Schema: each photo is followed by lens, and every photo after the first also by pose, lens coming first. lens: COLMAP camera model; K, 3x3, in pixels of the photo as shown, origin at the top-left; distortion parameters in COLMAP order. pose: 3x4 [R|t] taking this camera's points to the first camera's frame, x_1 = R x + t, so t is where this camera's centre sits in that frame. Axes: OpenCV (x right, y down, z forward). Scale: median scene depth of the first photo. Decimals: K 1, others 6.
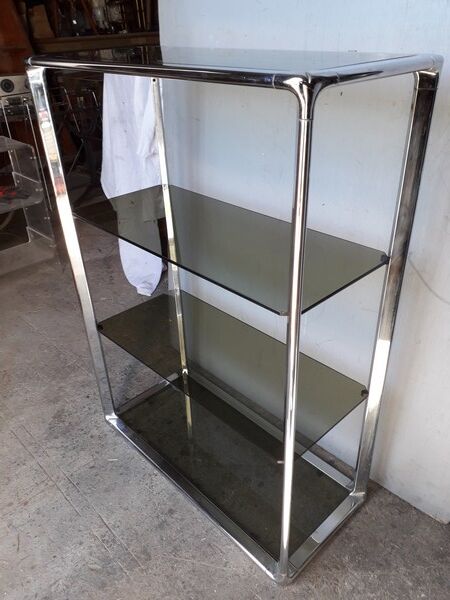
lens RADIAL K [[485.6, 0, 225.0], [0, 485.6, 300.0], [0, 0, 1]] dist [0.013238, -0.004969]
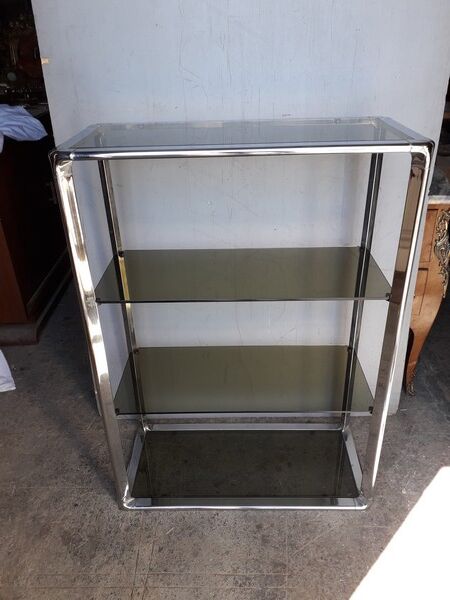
lens RADIAL K [[480.7, 0, 225.0], [0, 480.7, 300.0], [0, 0, 1]] dist [-0.000746, -0.002585]
pose [[0.707353, -0.327854, 0.626230, -0.627760], [0.365572, 0.927926, 0.072875, -0.137329], [-0.604987, 0.177384, 0.776225, 0.105177]]
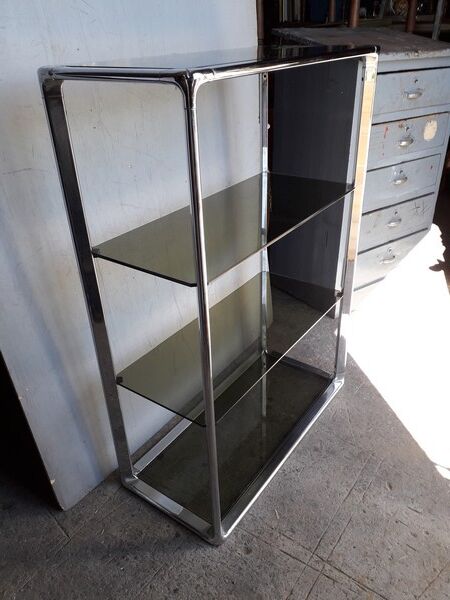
lens RADIAL K [[480.7, 0, 225.0], [0, 480.7, 300.0], [0, 0, 1]] dist [-0.000746, -0.002585]
pose [[-0.177964, -0.455994, 0.872008, -0.830410], [0.537028, 0.697552, 0.474366, -0.426019], [-0.824579, 0.552713, 0.120742, 0.786000]]
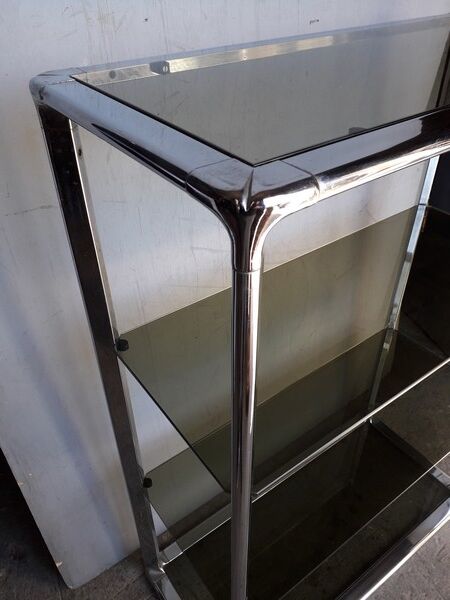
lens RADIAL K [[488.9, 0, 225.0], [0, 488.9, 300.0], [0, 0, 1]] dist [0.001855, -0.005832]
pose [[0.139882, -0.579646, 0.802773, -0.485417], [0.510320, 0.736976, 0.443215, -0.437476], [-0.848532, 0.347674, 0.398894, 0.692004]]
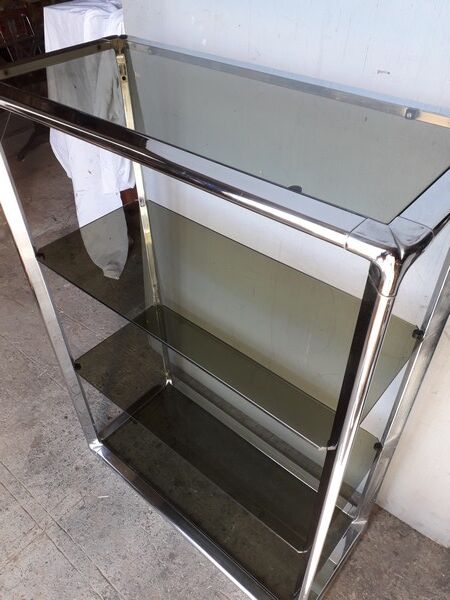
lens RADIAL K [[480.7, 0, 225.0], [0, 480.7, 300.0], [0, 0, 1]] dist [-0.000746, -0.002585]
pose [[0.994968, -0.049148, 0.087315, -0.060242], [0.032070, 0.981798, 0.187201, -0.221570], [-0.094926, -0.183459, 0.978433, 0.141065]]
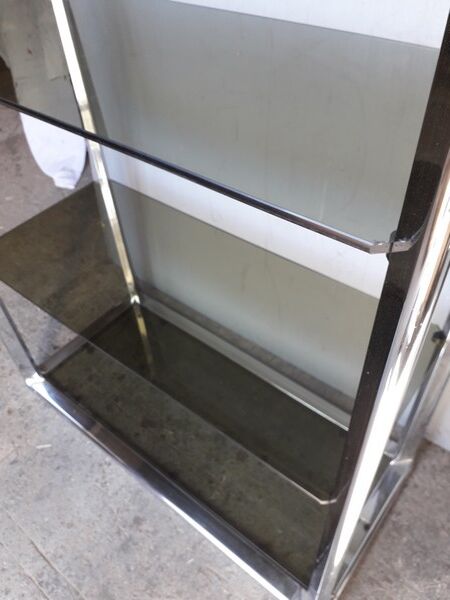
lens RADIAL K [[495.1, 0, 225.0], [0, 495.1, 300.0], [0, 0, 1]] dist [-0.013313, -0.008105]
pose [[0.991566, -0.105029, 0.075937, -0.009396], [0.082945, 0.964458, 0.250879, -0.022698], [-0.099588, -0.242464, 0.965035, 0.371212]]
